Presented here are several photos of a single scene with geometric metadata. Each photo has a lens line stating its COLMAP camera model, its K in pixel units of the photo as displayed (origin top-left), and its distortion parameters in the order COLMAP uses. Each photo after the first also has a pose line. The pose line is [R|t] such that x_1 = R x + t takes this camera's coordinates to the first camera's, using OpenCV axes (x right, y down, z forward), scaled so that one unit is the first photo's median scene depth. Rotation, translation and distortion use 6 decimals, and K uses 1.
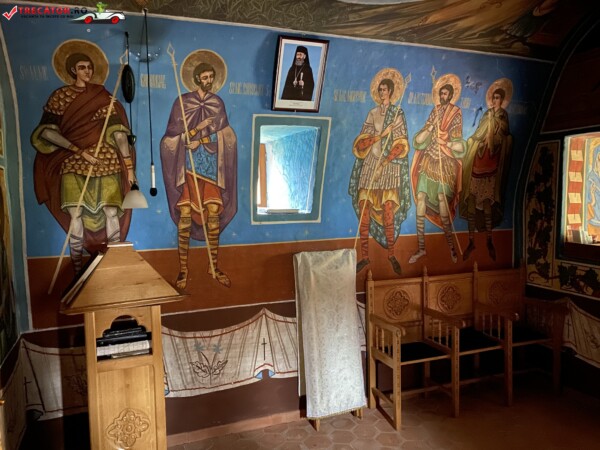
lens RADIAL K [[457.5, 0, 300.1], [0, 457.5, 225.7], [0, 0, 1]] dist [0.045949, -0.043491]
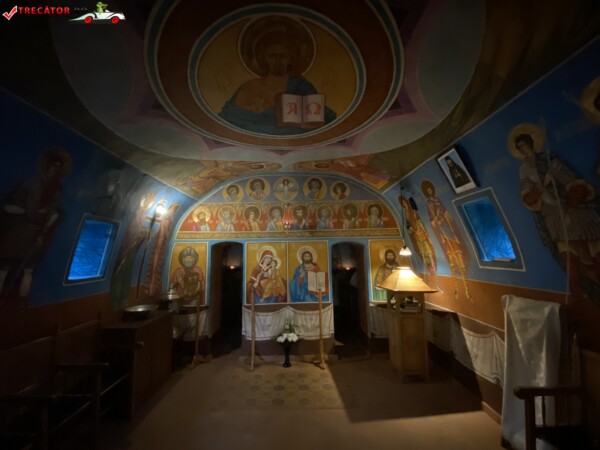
lens RADIAL K [[241.4, 0, 297.2], [0, 241.4, 226.1], [0, 0, 1]] dist [0.014706, -0.015255]
pose [[-0.370740, -0.084725, -0.924864, 0.924540], [-0.045130, 0.996297, -0.073178, -0.056800], [0.927640, 0.014609, -0.373191, 0.794216]]
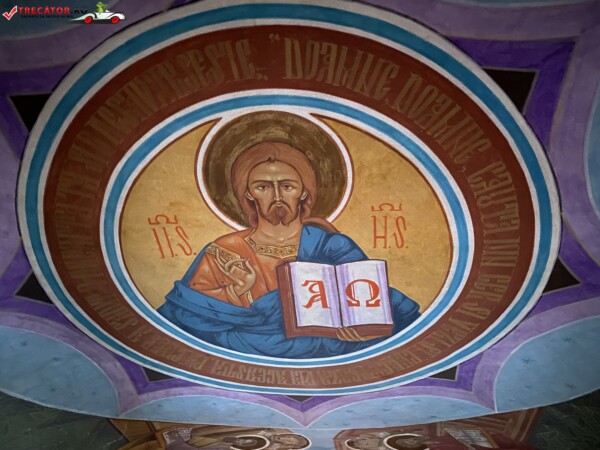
lens RADIAL K [[457.5, 0, 296.7], [0, 457.5, 229.0], [0, 0, 1]] dist [0.045949, -0.043491]
pose [[-0.484175, -0.650199, -0.585504, 0.704363], [-0.112219, 0.709788, -0.695419, -0.089920], [0.867745, -0.271000, -0.416627, 0.763017]]
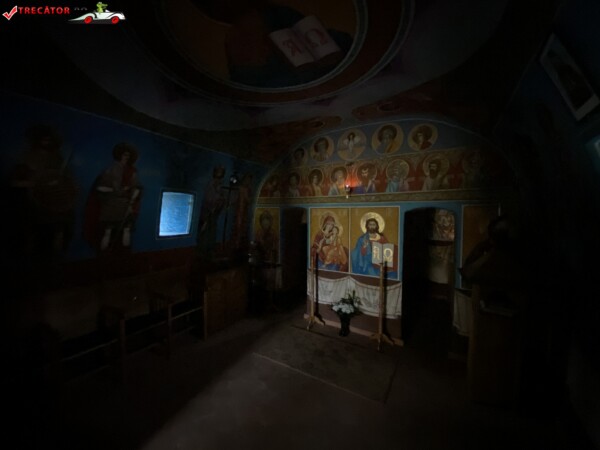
lens RADIAL K [[241.4, 0, 299.2], [0, 241.4, 226.0], [0, 0, 1]] dist [0.014706, -0.015255]
pose [[-0.812775, 0.037619, -0.581362, 0.607500], [-0.036076, 0.992748, 0.114676, -0.099142], [0.581459, 0.114179, -0.805523, 1.065329]]
